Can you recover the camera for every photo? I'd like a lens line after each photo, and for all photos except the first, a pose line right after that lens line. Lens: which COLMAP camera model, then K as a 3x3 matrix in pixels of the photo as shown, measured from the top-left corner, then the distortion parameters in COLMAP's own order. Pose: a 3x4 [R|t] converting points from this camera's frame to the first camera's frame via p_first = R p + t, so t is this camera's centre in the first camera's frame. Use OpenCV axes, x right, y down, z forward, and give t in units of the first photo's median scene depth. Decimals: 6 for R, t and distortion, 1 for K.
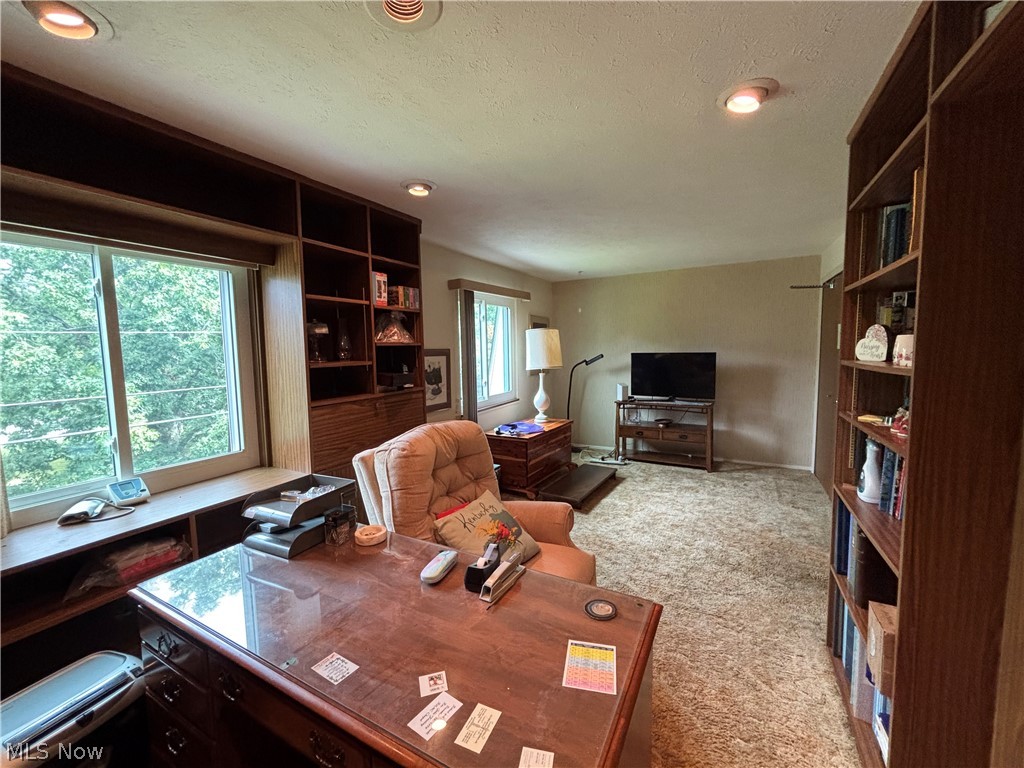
lens RADIAL K [[413.1, 0, 509.1], [0, 413.1, 380.7], [0, 0, 1]] dist [-0.001128, 0.000087]
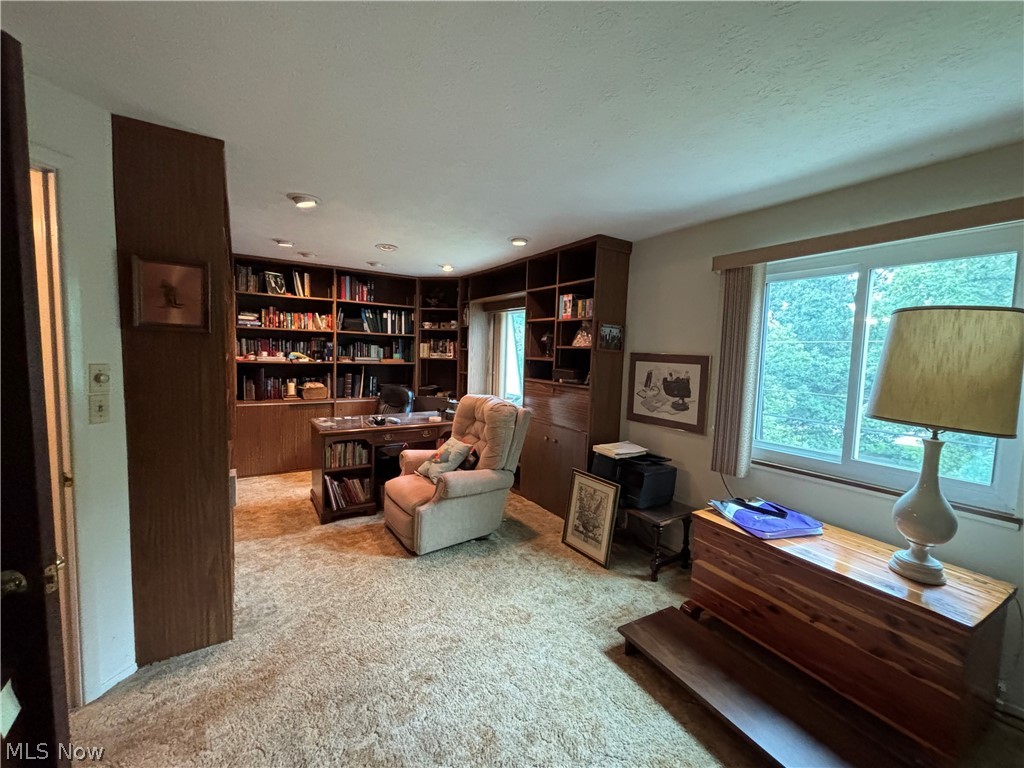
lens RADIAL K [[413.1, 0, 509.1], [0, 413.1, 380.7], [0, 0, 1]] dist [-0.001128, 0.000087]
pose [[-0.490072, 0.070714, -0.868809, 0.917689], [-0.089367, 0.987376, 0.130774, -0.132781], [0.867089, 0.141731, -0.477566, 1.424315]]
